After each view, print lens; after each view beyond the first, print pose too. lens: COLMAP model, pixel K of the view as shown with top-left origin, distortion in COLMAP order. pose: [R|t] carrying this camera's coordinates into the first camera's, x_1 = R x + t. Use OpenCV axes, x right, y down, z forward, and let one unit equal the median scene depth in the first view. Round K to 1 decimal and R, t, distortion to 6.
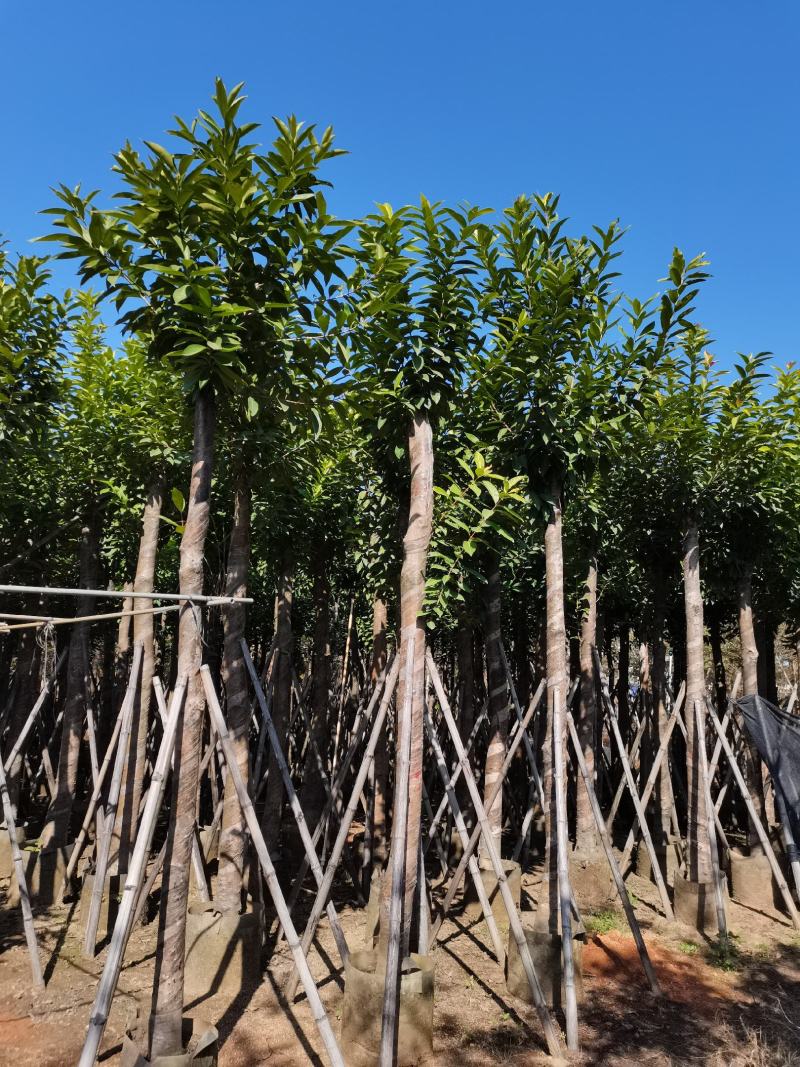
lens RADIAL K [[754.7, 0, 400.0], [0, 754.7, 533.5], [0, 0, 1]] dist [0.004802, -0.000216]
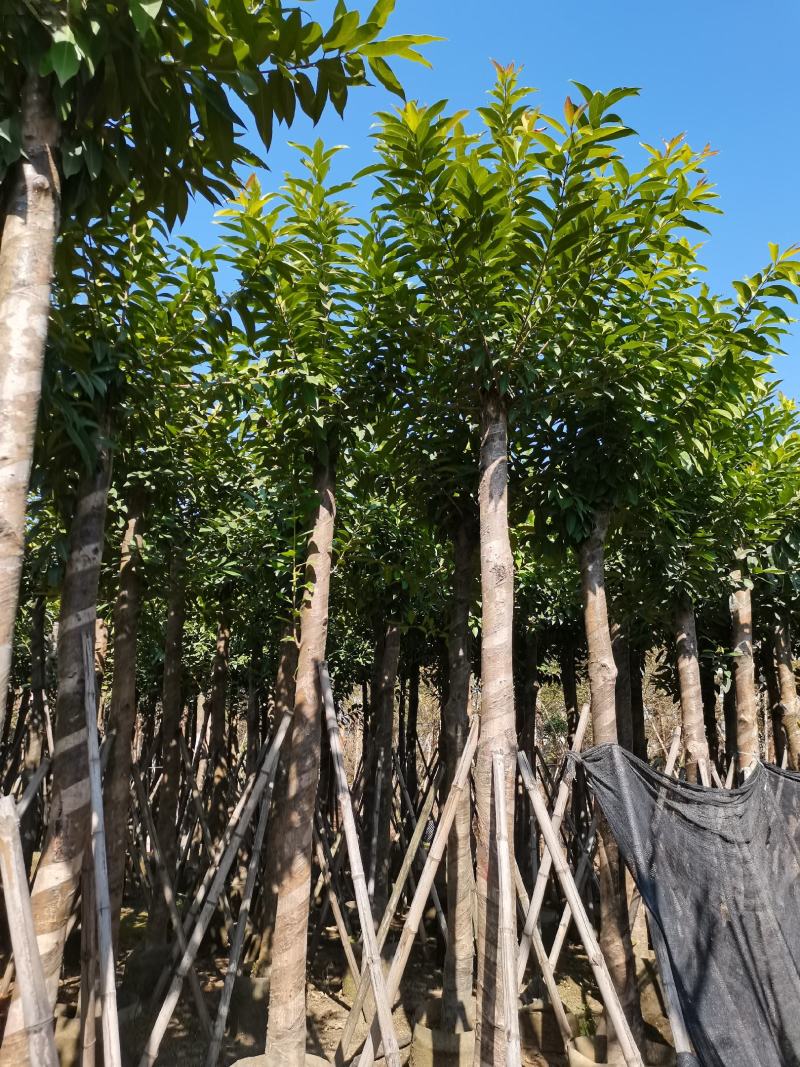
lens RADIAL K [[754.7, 0, 400.0], [0, 754.7, 533.5], [0, 0, 1]] dist [0.004802, -0.000216]
pose [[0.987981, 0.026095, 0.152358, 0.227564], [-0.013082, 0.996227, -0.085795, 0.108911], [-0.154022, 0.082771, 0.984594, 0.466395]]
